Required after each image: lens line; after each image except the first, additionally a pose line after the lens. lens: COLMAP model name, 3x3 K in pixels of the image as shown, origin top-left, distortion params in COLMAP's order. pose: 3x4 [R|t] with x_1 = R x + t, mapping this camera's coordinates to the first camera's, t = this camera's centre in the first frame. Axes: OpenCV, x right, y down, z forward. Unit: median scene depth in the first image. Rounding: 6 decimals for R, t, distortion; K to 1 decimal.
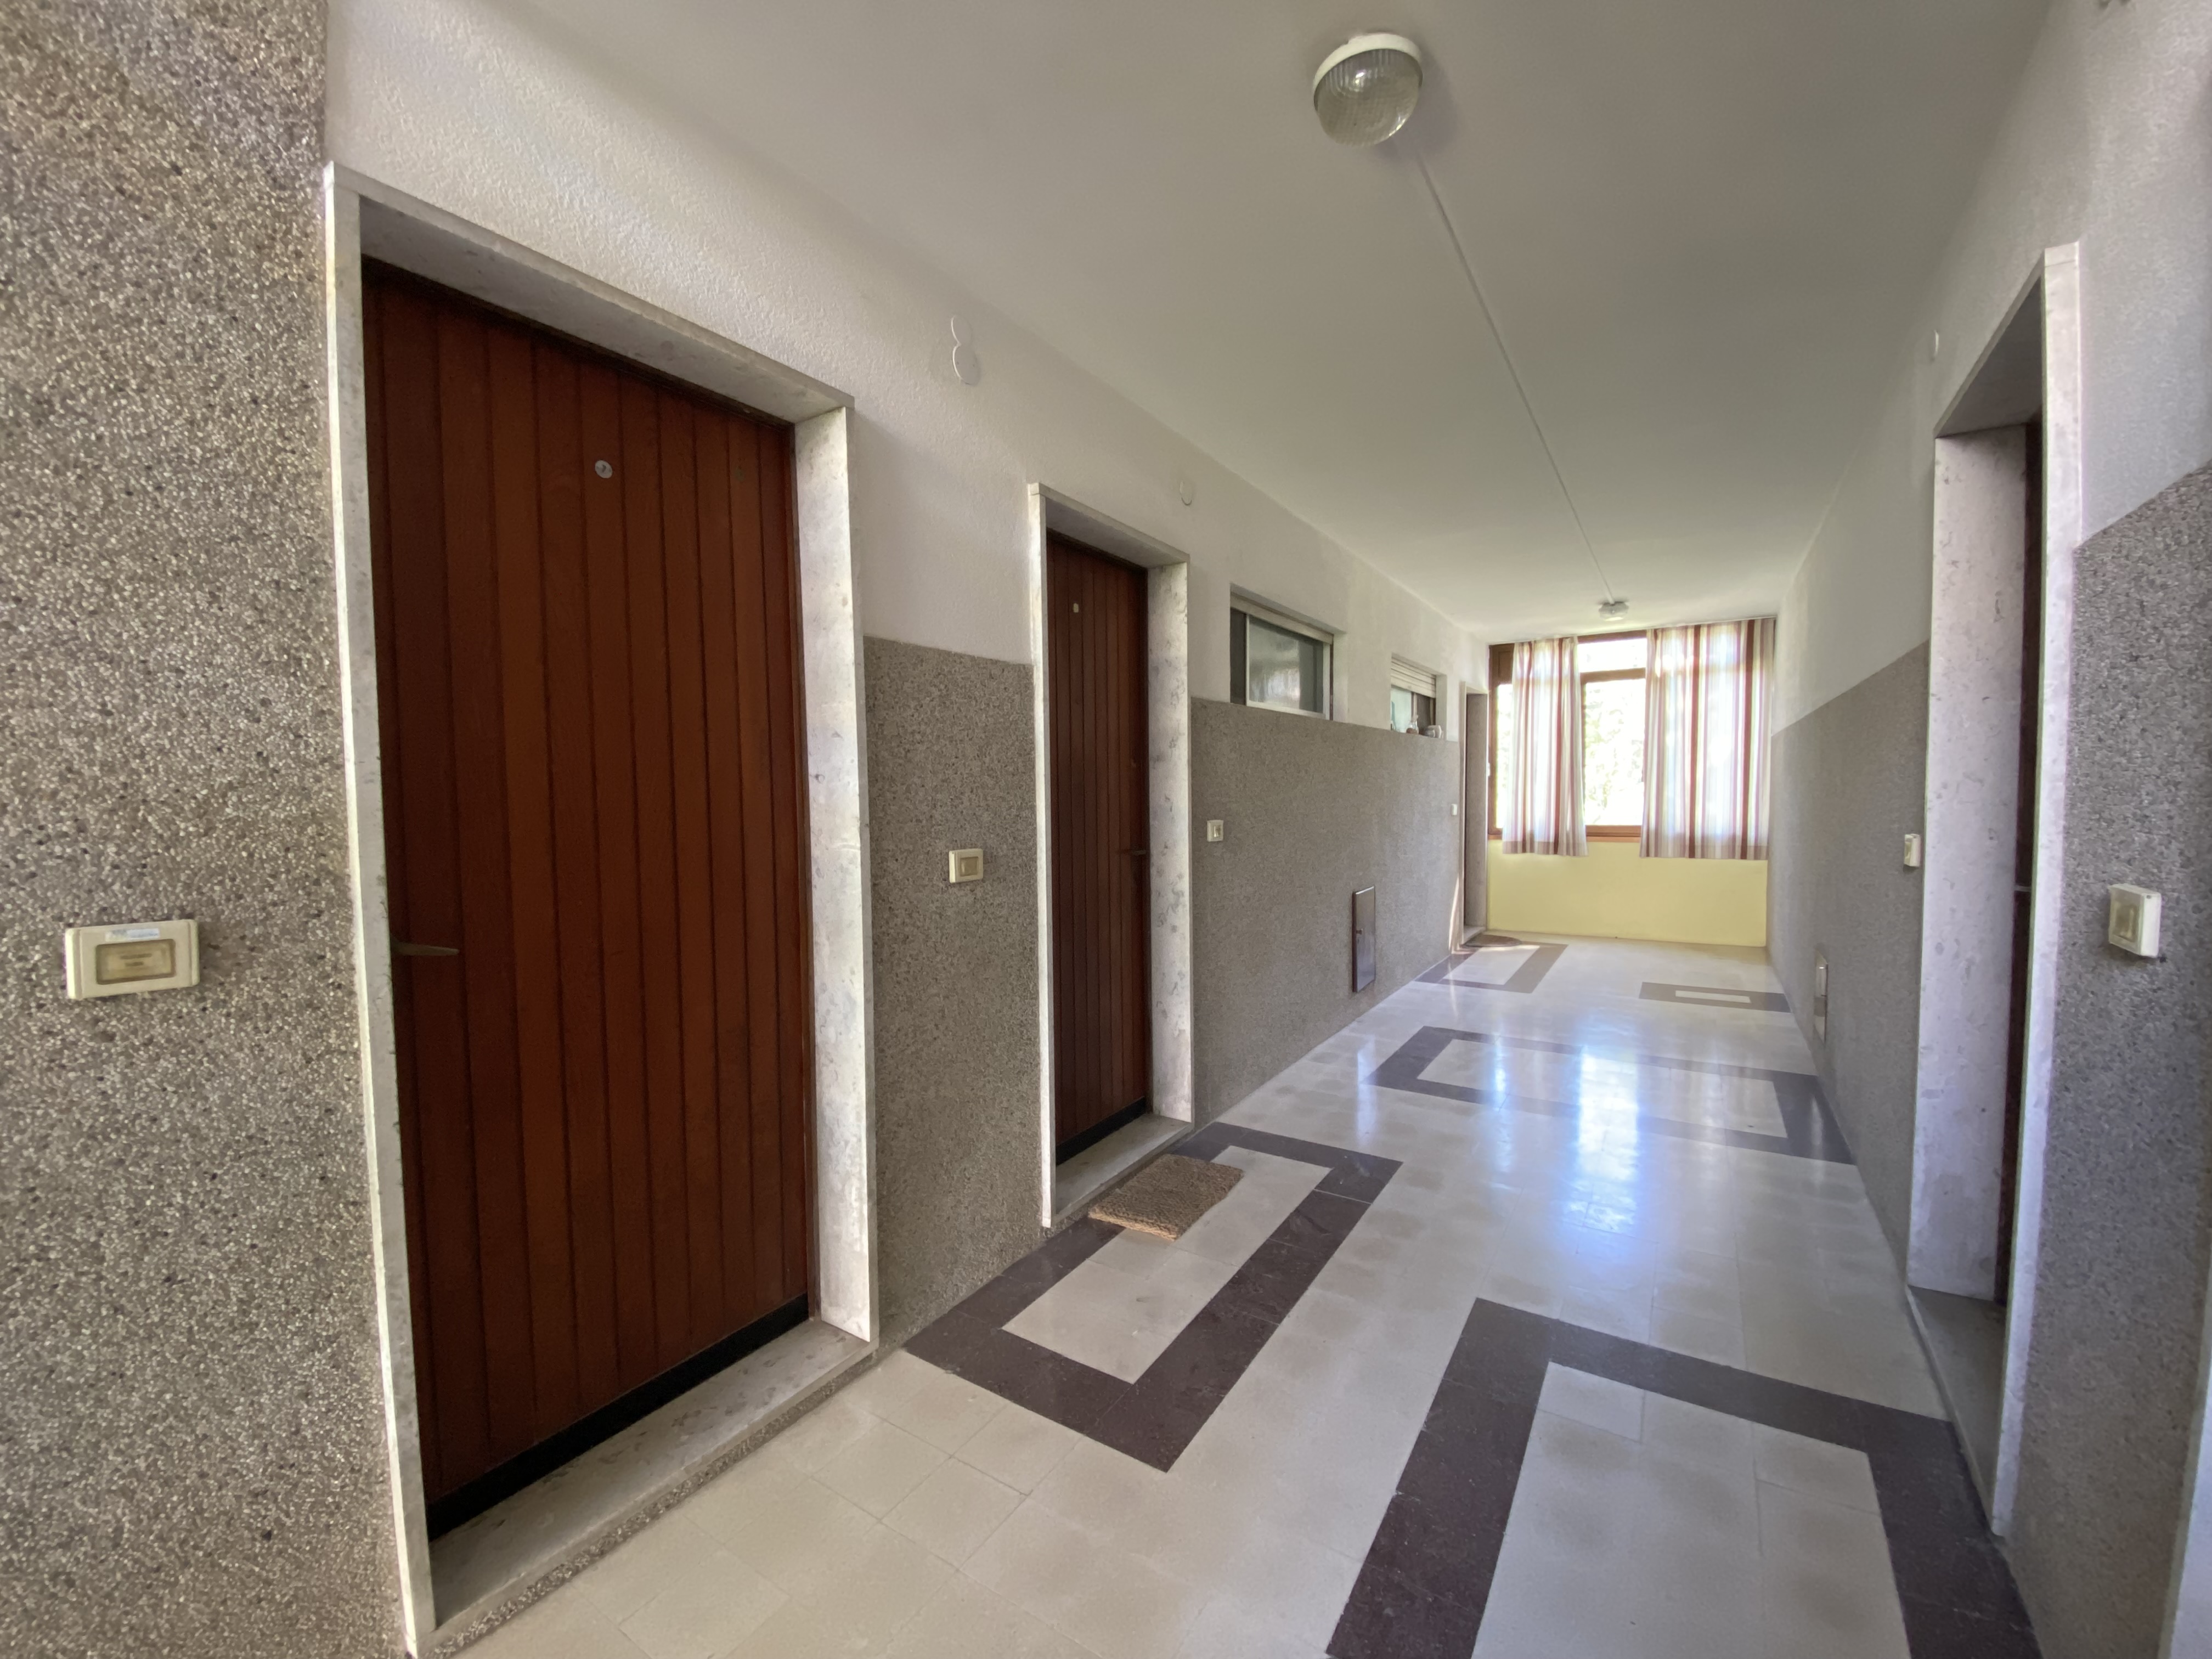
lens RADIAL K [[896.1, 0, 1102.1], [0, 896.1, 841.8], [0, 0, 1]] dist [0.021640, -0.017107]
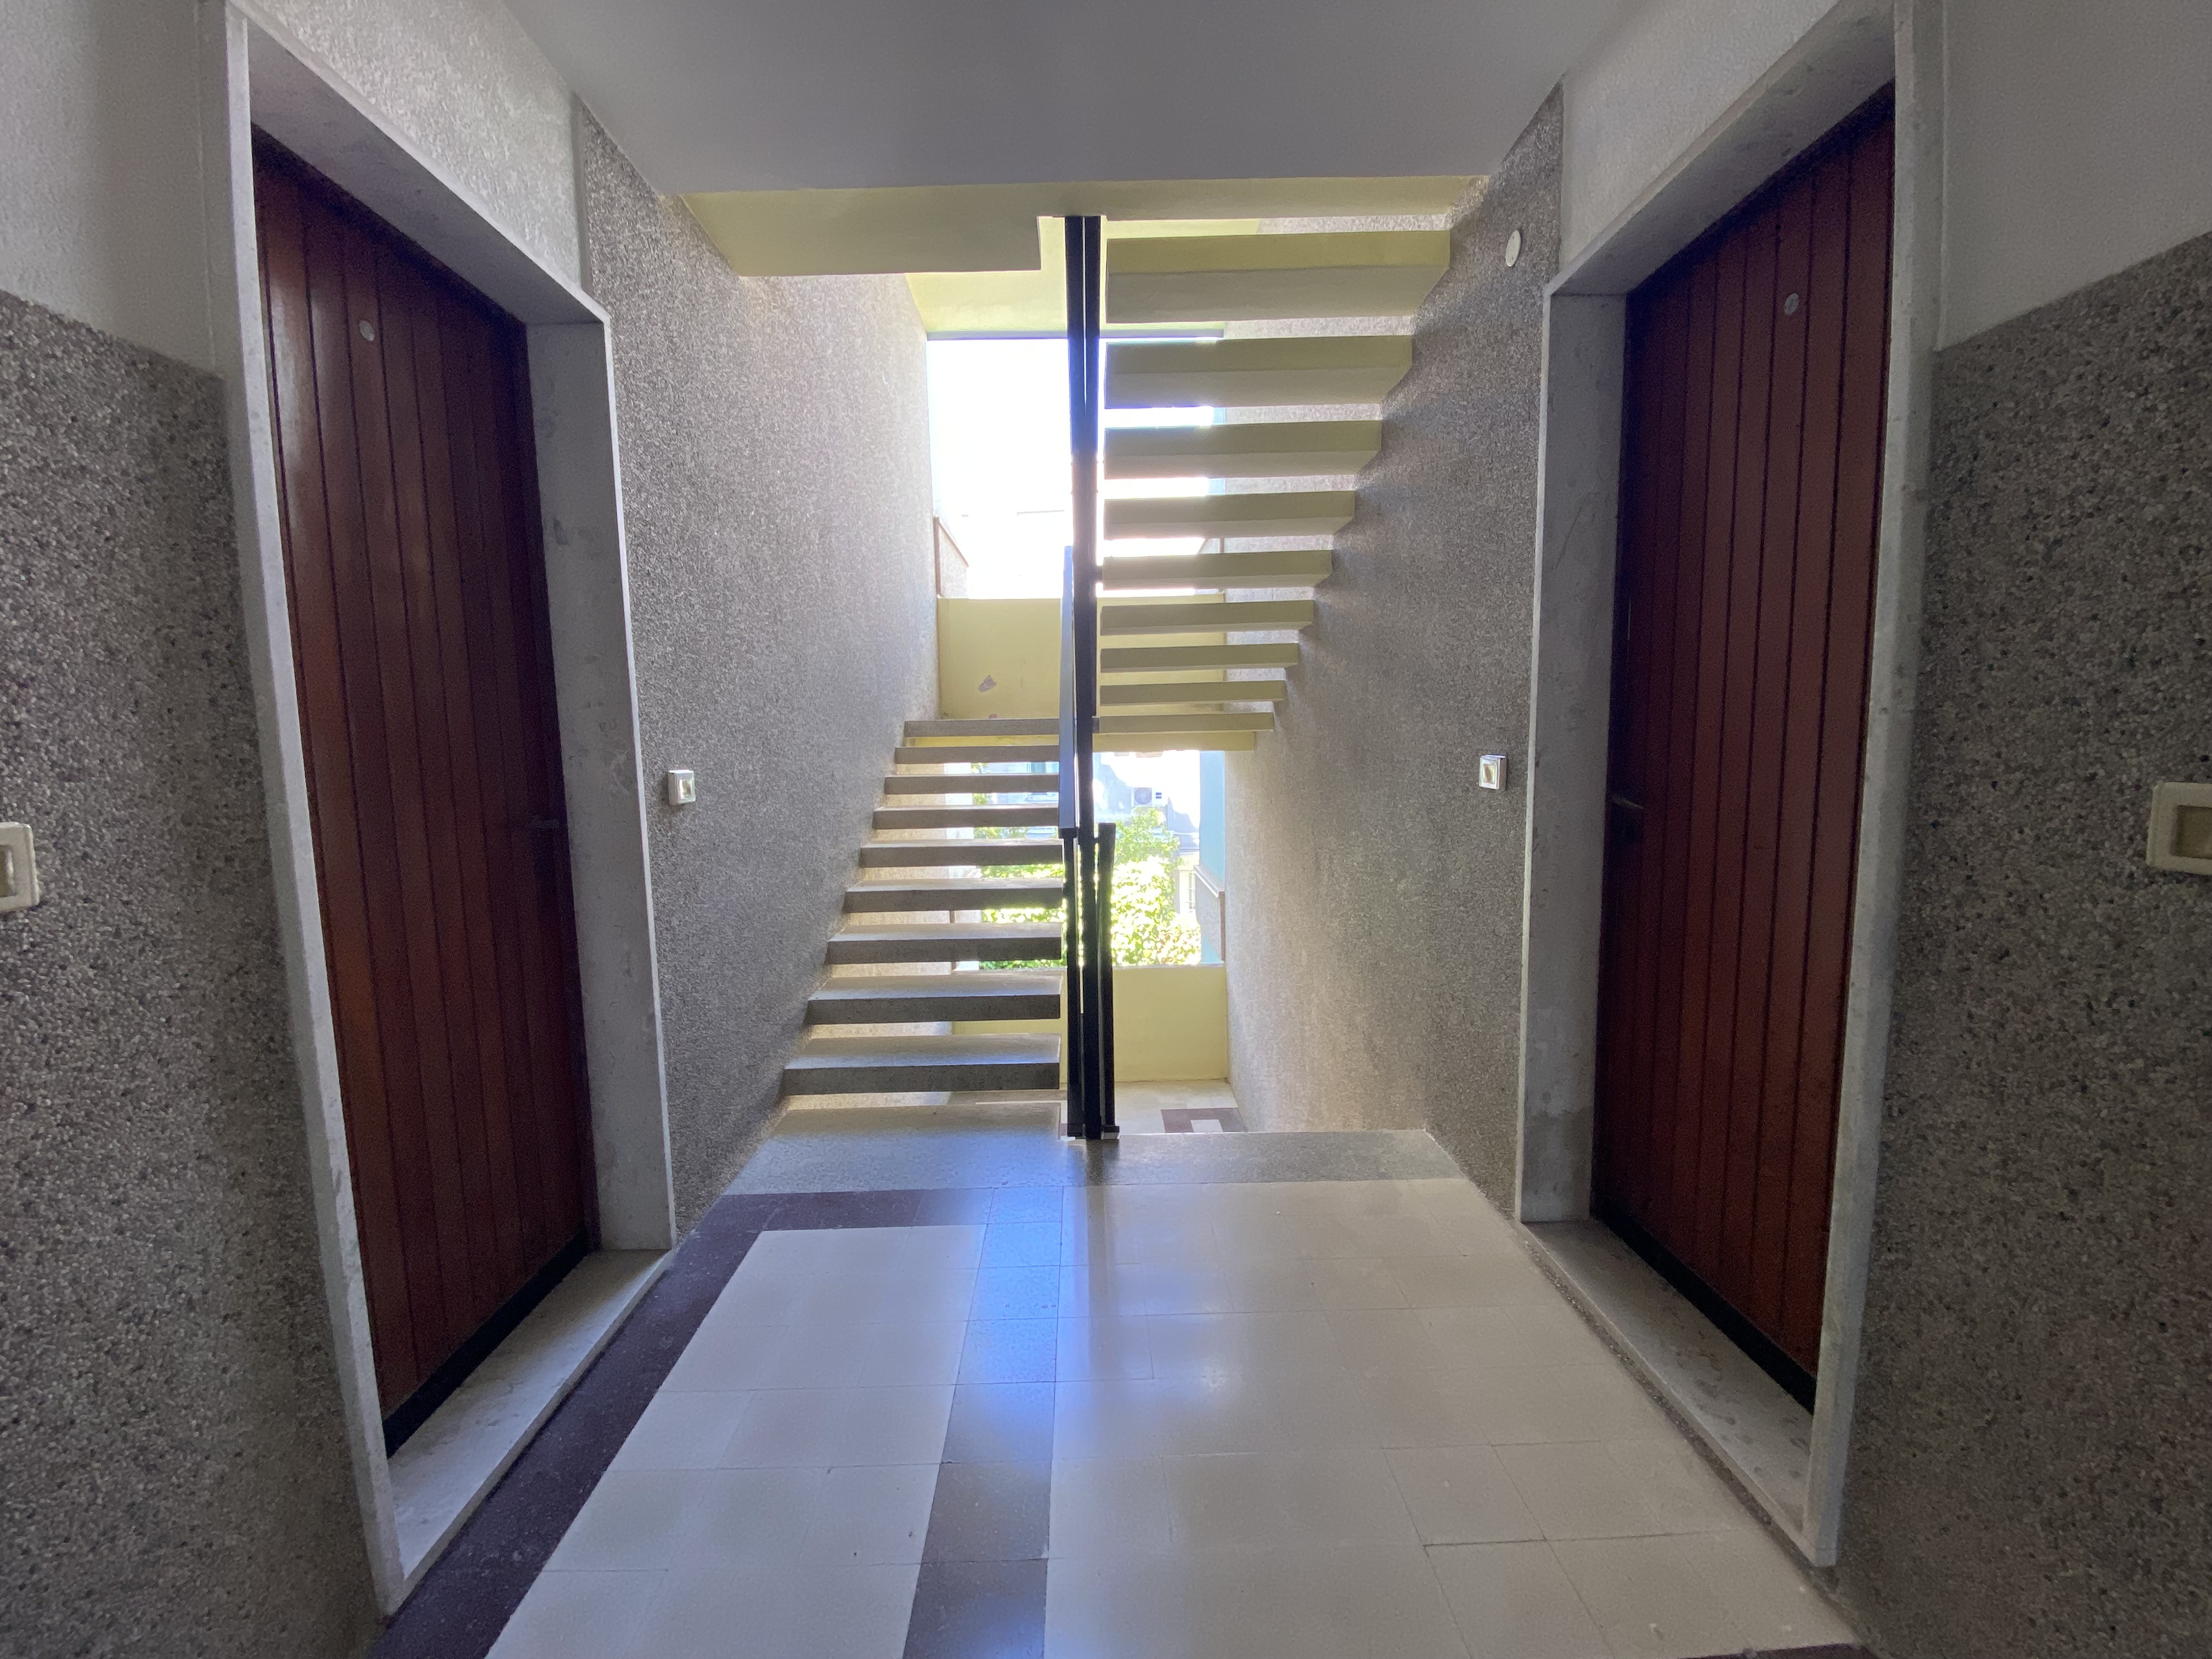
lens RADIAL K [[896.1, 0, 1099.9], [0, 896.1, 825.8], [0, 0, 1]] dist [0.021640, -0.017107]
pose [[-0.833400, 0.083110, -0.546386, 0.430026], [0.002201, 0.989120, 0.147097, -0.029200], [0.552666, 0.121388, -0.824515, 1.120114]]
